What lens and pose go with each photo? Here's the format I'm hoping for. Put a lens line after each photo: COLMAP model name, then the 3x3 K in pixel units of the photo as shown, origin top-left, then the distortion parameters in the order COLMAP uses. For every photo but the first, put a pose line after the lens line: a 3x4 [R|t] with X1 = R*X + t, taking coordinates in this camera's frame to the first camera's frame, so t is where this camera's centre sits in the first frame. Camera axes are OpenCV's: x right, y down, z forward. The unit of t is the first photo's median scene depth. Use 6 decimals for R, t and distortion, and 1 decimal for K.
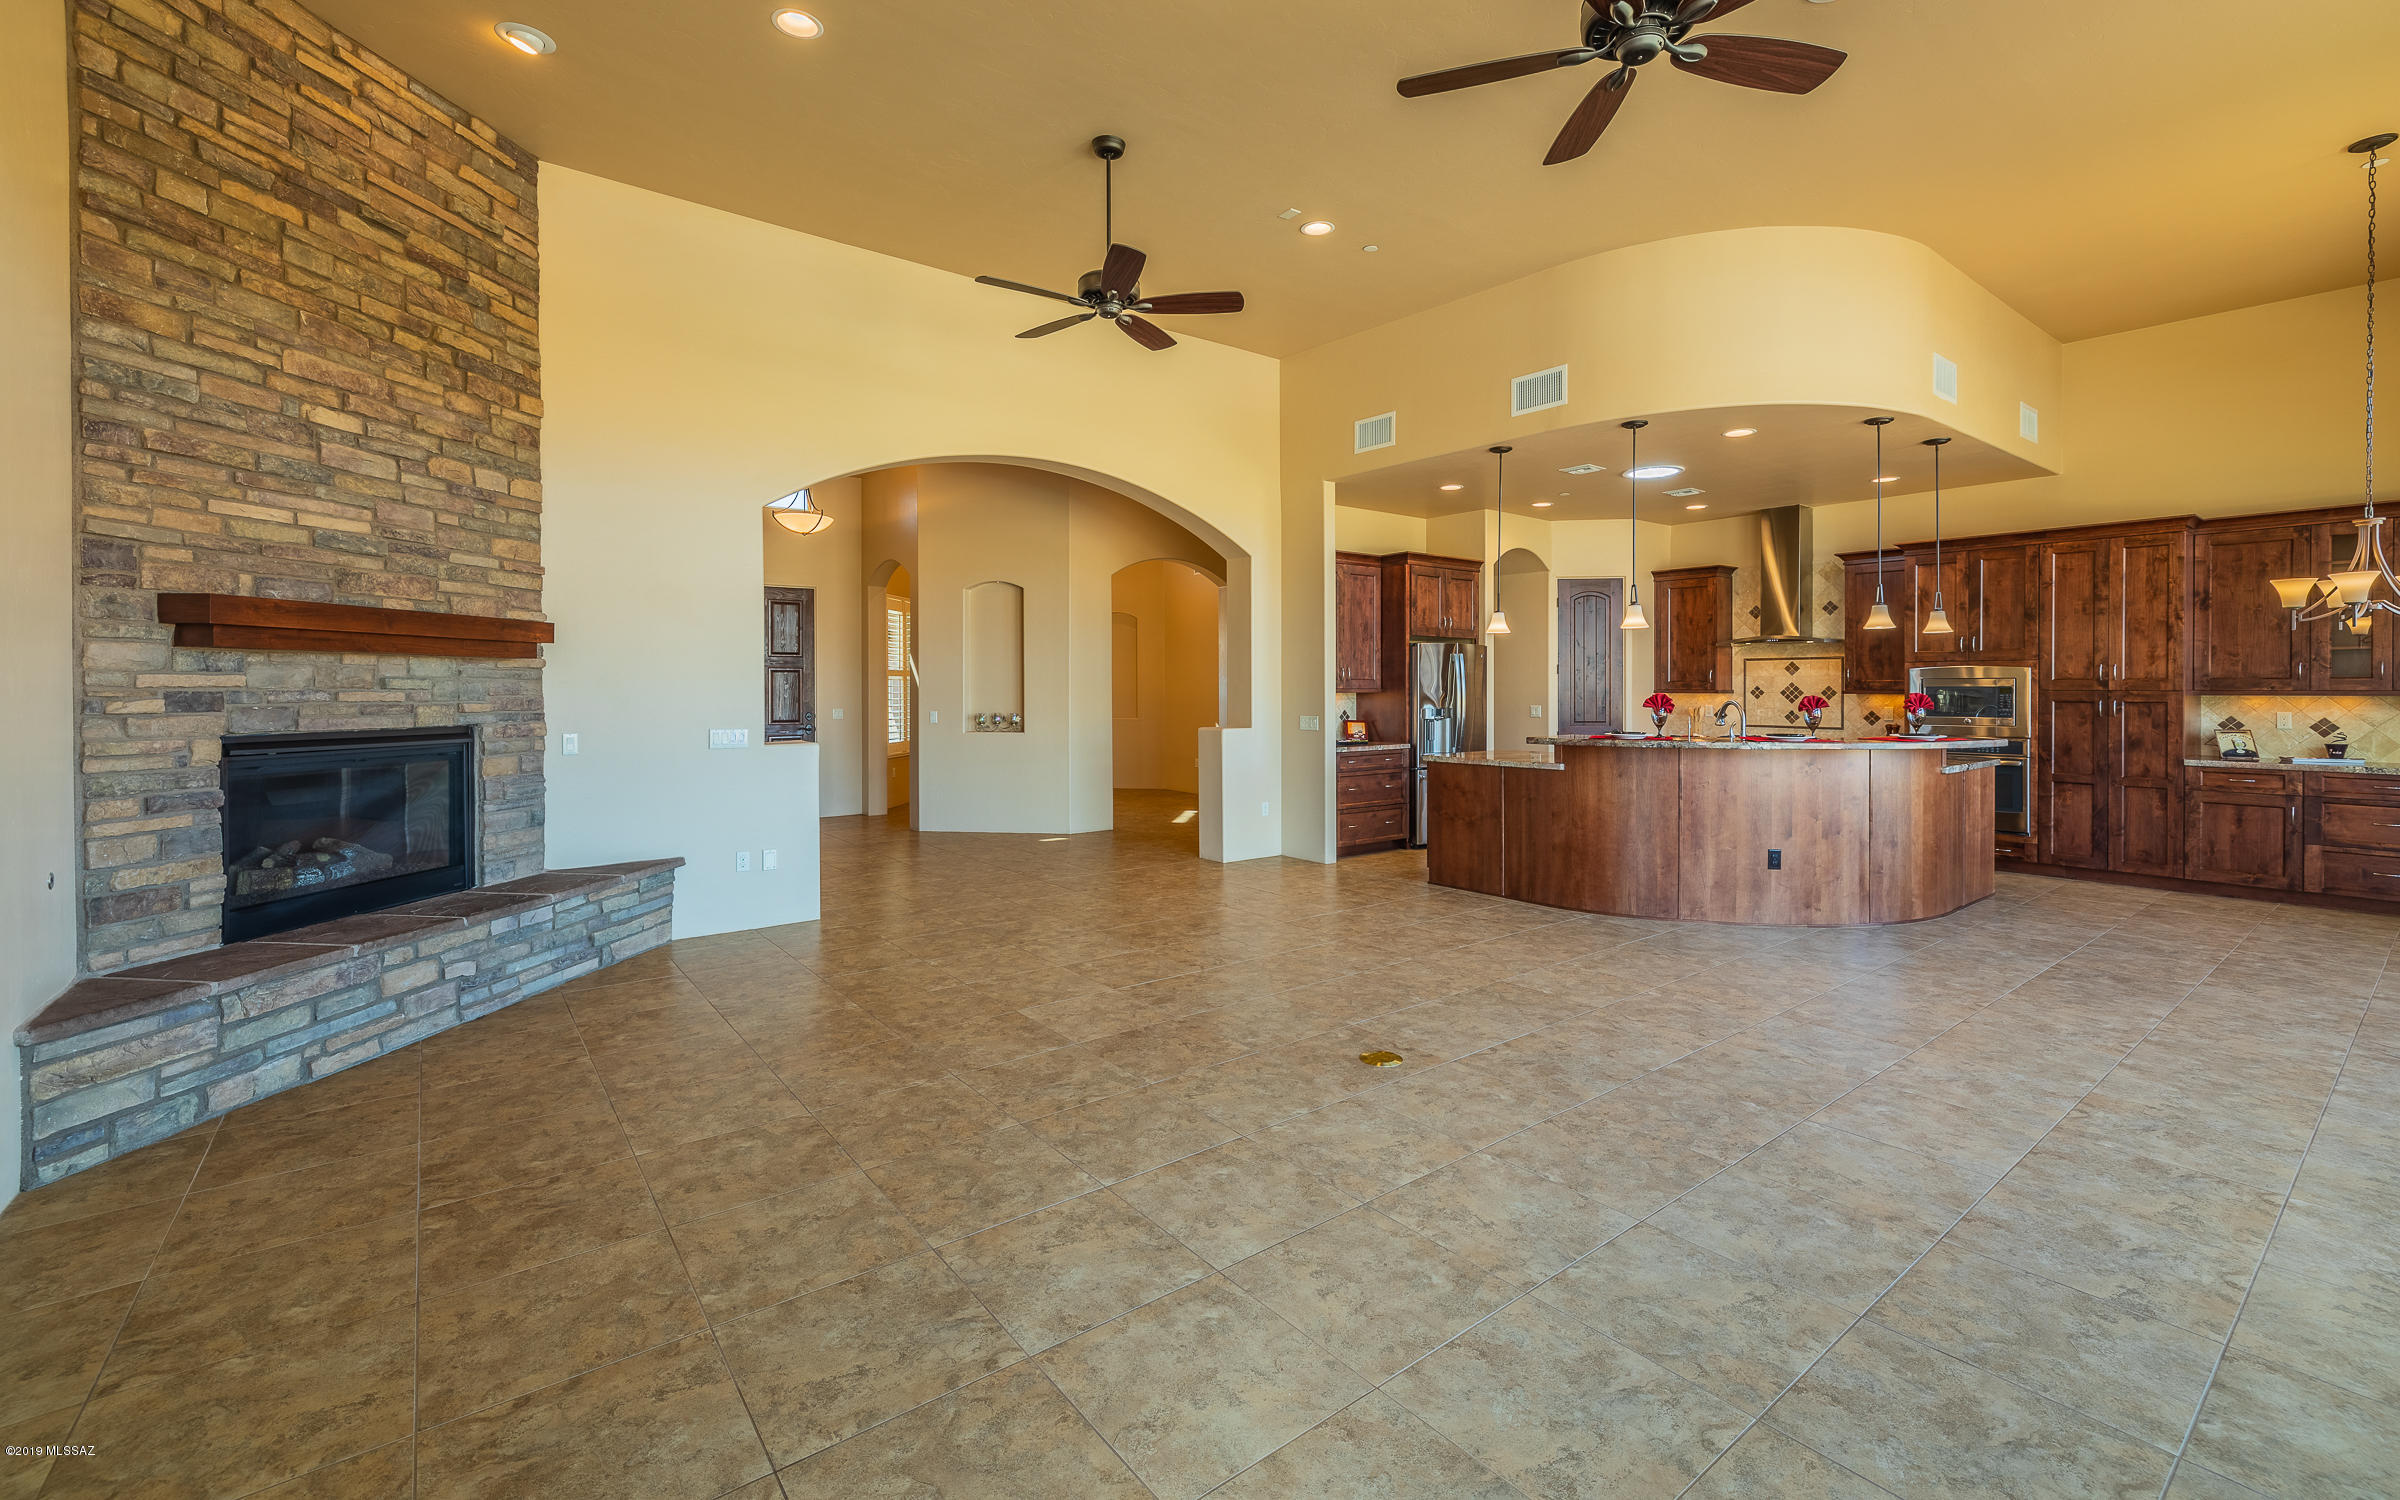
lens RADIAL K [[1005.2, 0, 1199.5], [0, 1005.2, 692.5], [0, 0, 1]] dist [0.001783, 0.000288]
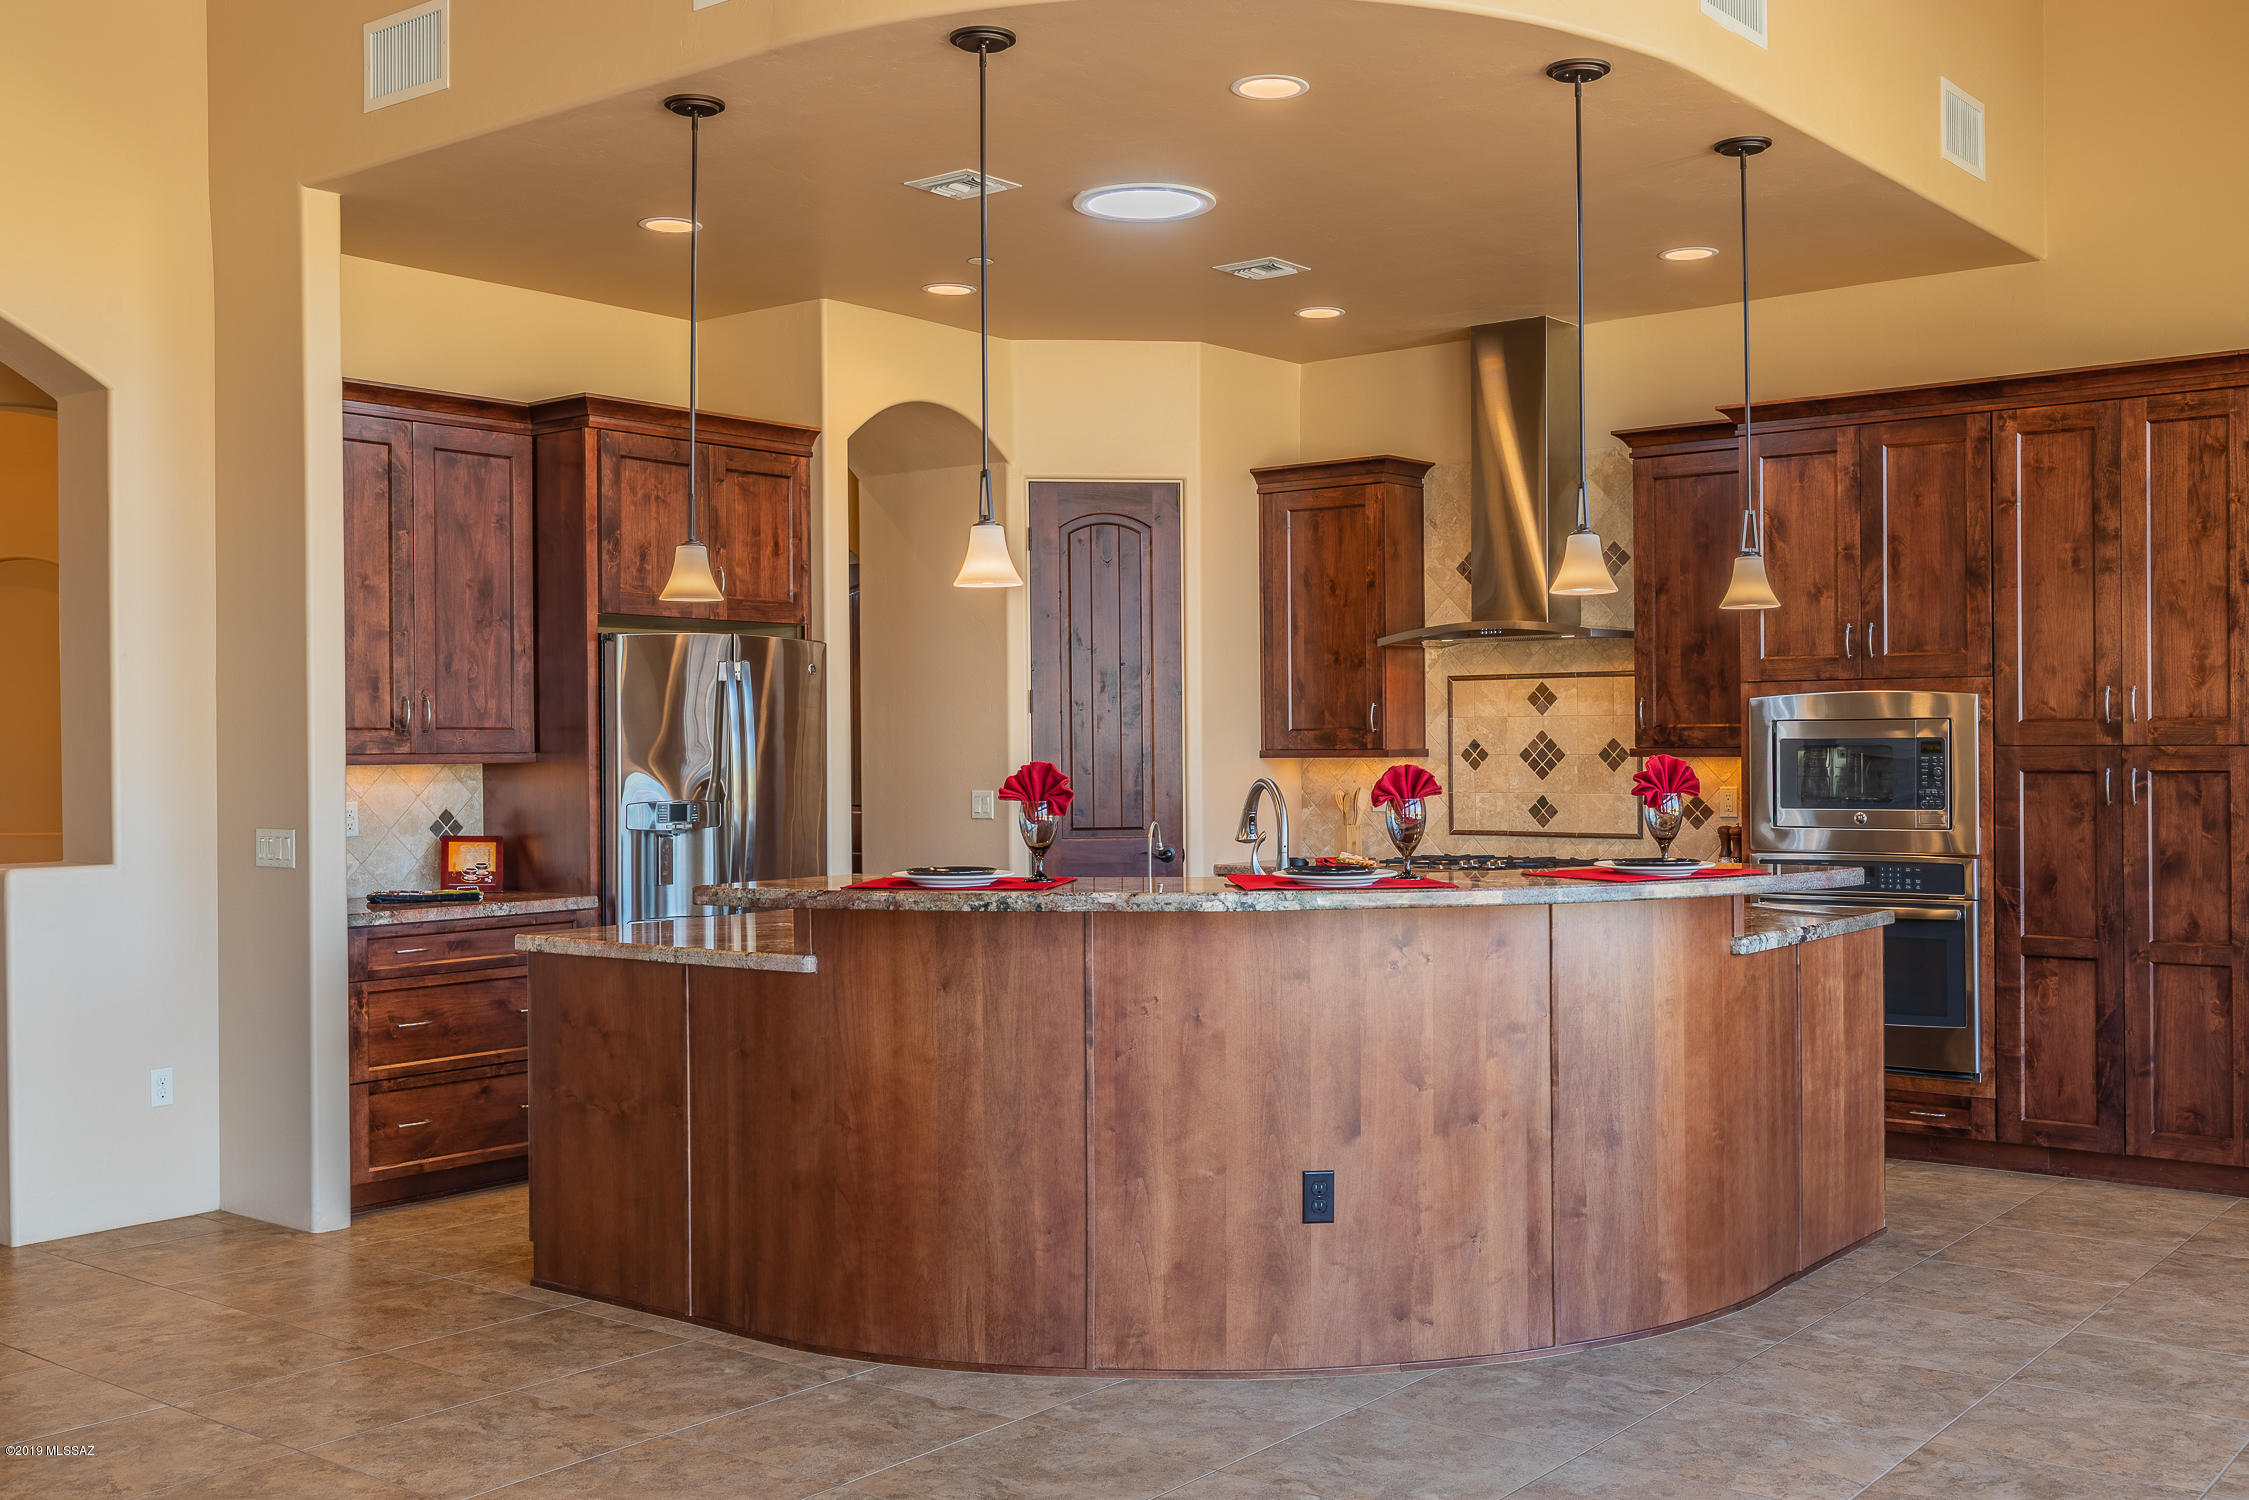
lens RADIAL K [[2166.4, 0, 1120.7], [0, 2166.4, 745.0], [0, 0, 1]] dist [0.002260, -0.009338]
pose [[0.971867, -0.006614, 0.235436, 0.256173], [0.008025, 0.999955, -0.005037, -0.000893], [-0.235392, 0.006785, 0.971877, 0.184360]]
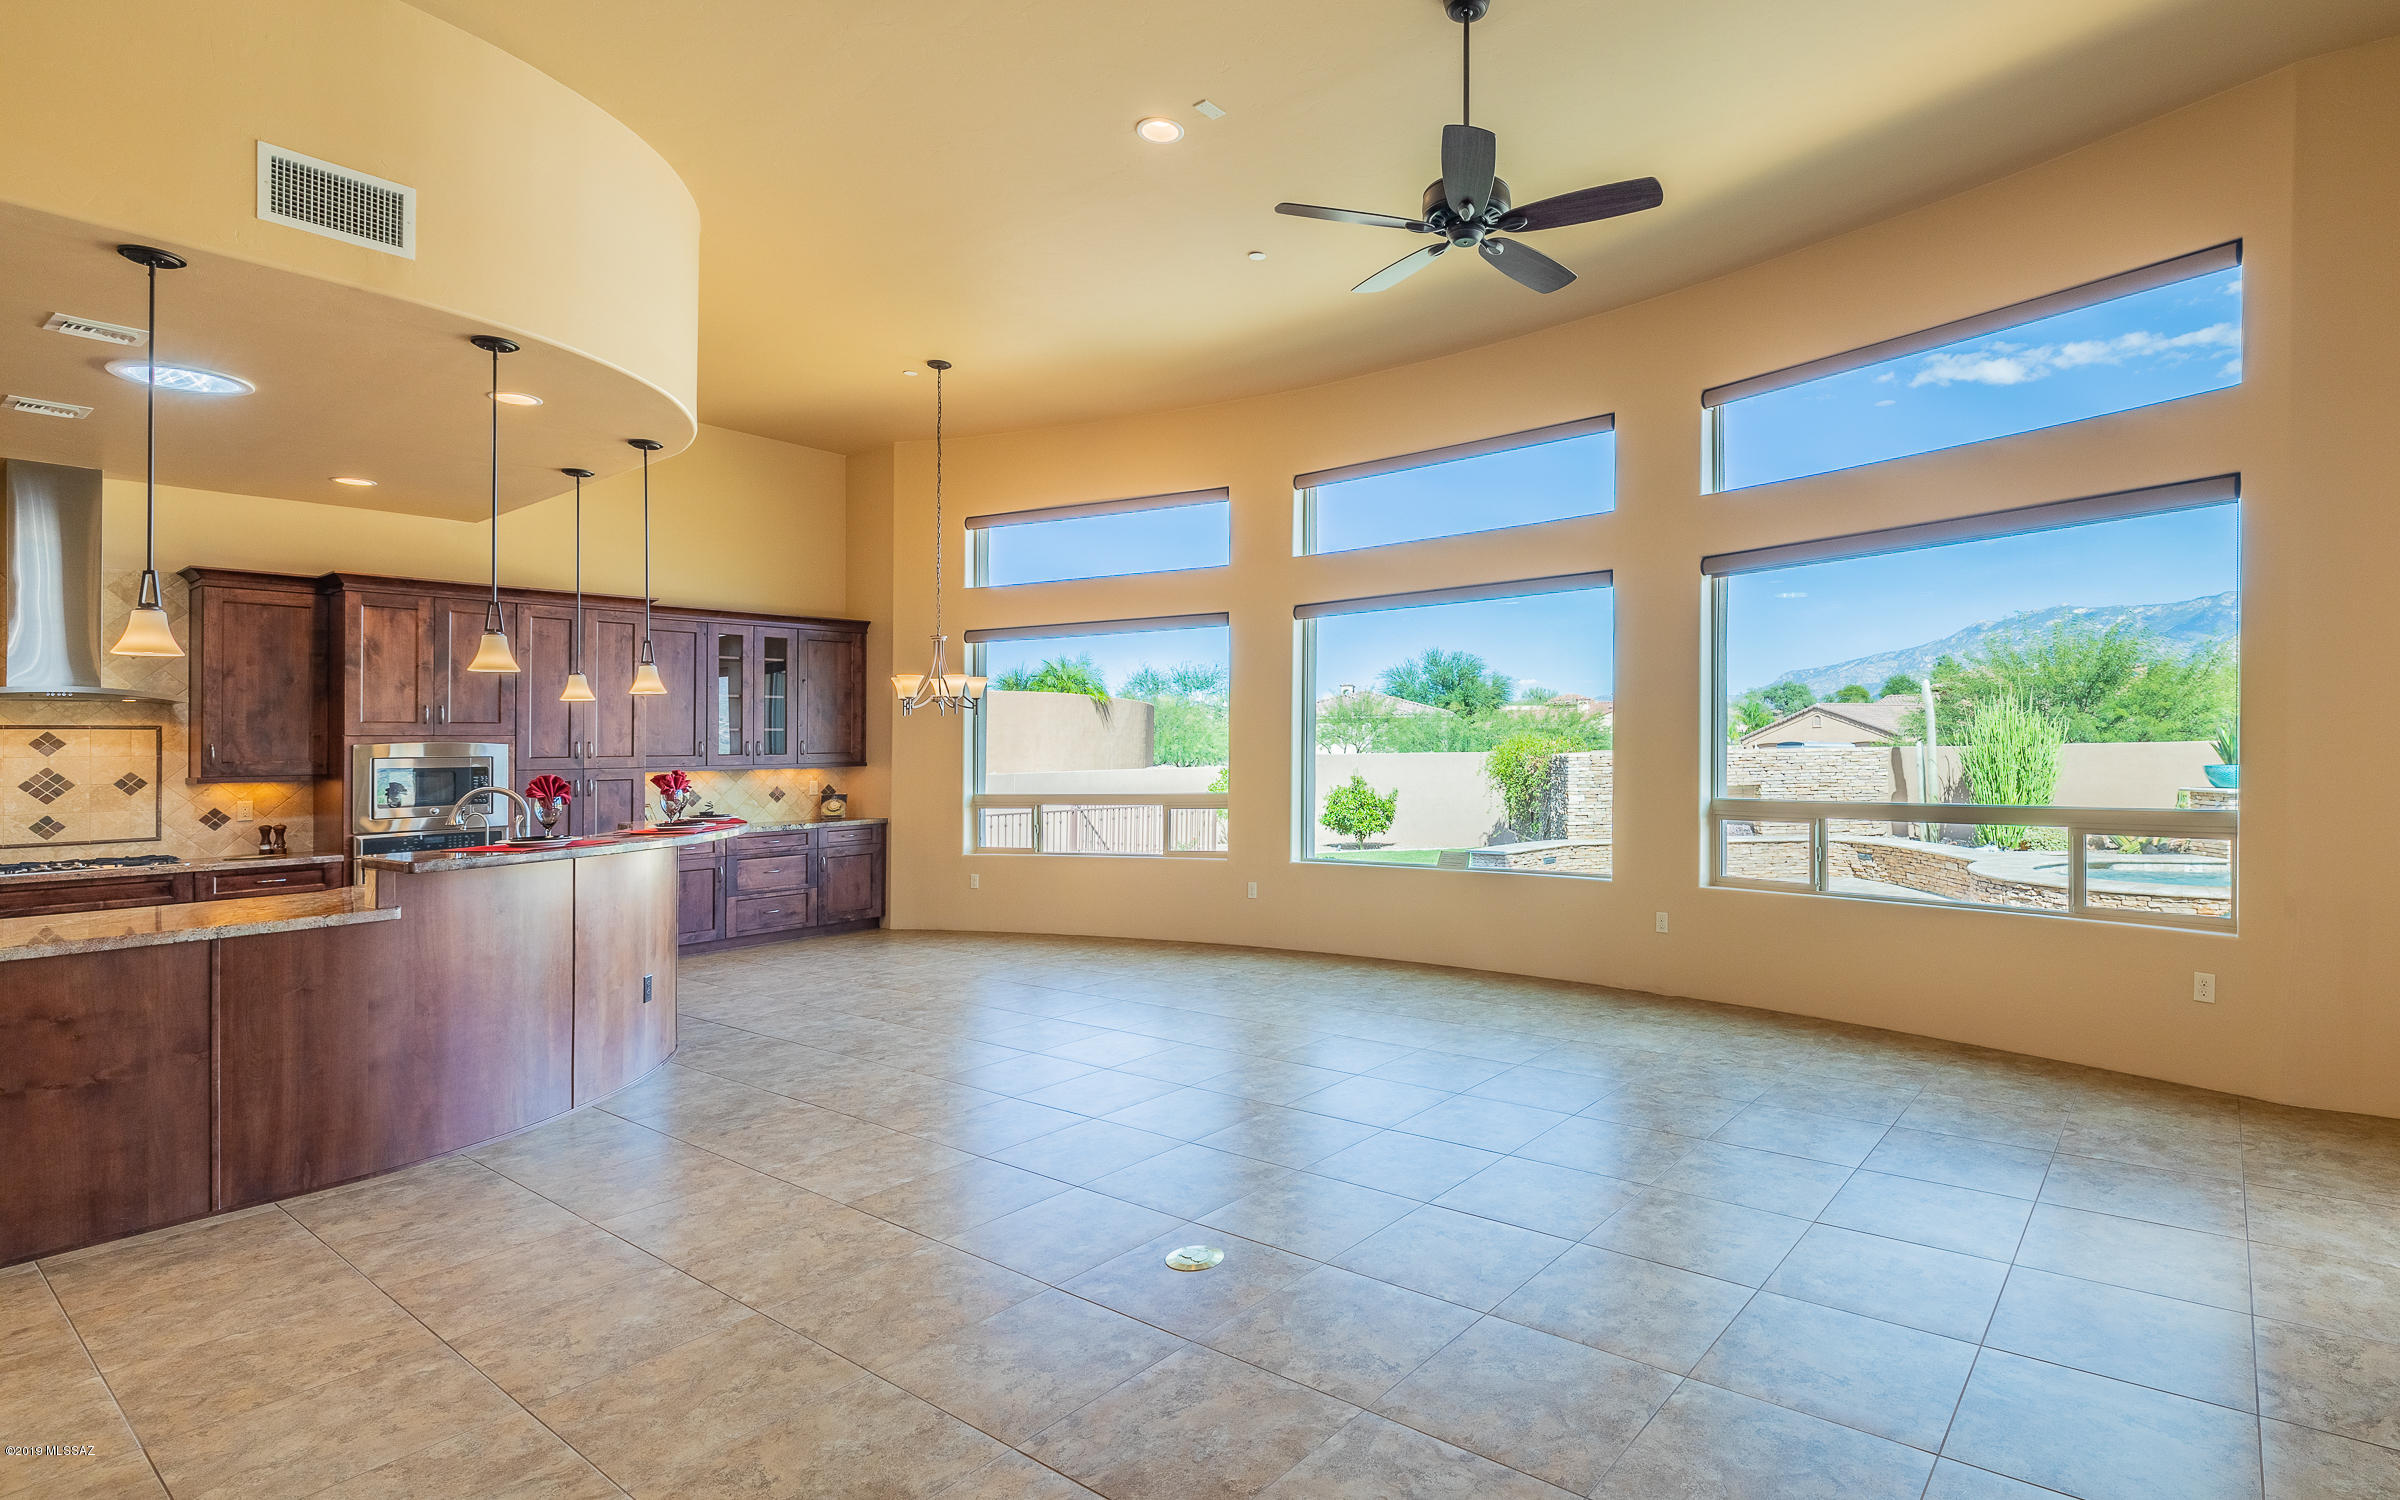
lens RADIAL K [[1165.3, 0, 1382.4], [0, 1165.3, 714.1], [0, 0, 1]] dist [0.001712, 0.000265]
pose [[-0.288459, 0.035067, 0.956850, -0.369659], [0.025881, 0.999250, -0.028819, -0.002125], [-0.957142, 0.016451, -0.289150, 0.598764]]
